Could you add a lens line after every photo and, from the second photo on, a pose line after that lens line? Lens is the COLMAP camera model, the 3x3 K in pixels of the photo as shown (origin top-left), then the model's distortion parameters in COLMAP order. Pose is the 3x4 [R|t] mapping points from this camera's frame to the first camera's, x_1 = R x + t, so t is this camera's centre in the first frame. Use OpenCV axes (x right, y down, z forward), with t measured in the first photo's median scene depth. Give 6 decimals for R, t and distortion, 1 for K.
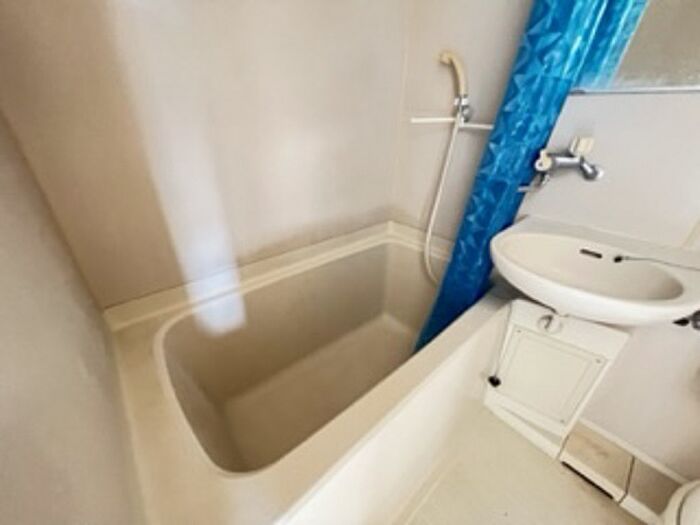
lens RADIAL K [[281.4, 0, 350.0], [0, 281.4, 262.5], [0, 0, 1]] dist [0.000532, 0.000153]
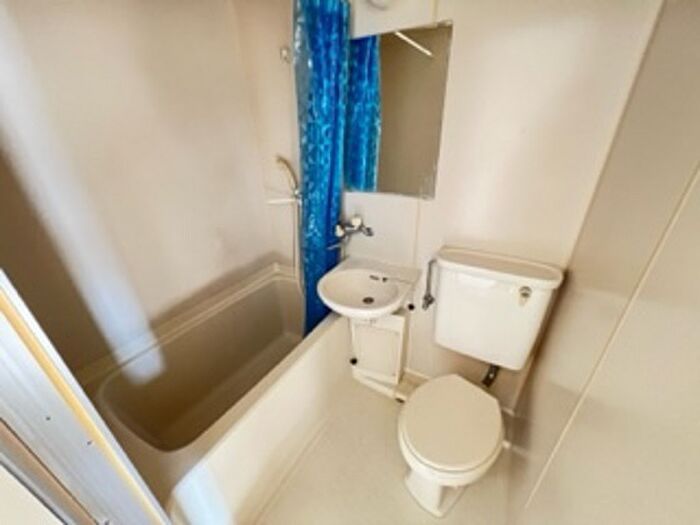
lens RADIAL K [[281.4, 0, 350.0], [0, 281.4, 262.5], [0, 0, 1]] dist [0.000532, 0.000153]
pose [[0.953106, -0.177656, 0.245005, 0.234050], [0.182788, 0.983151, 0.001823, -0.129455], [-0.241201, 0.043047, 0.969520, -0.571859]]
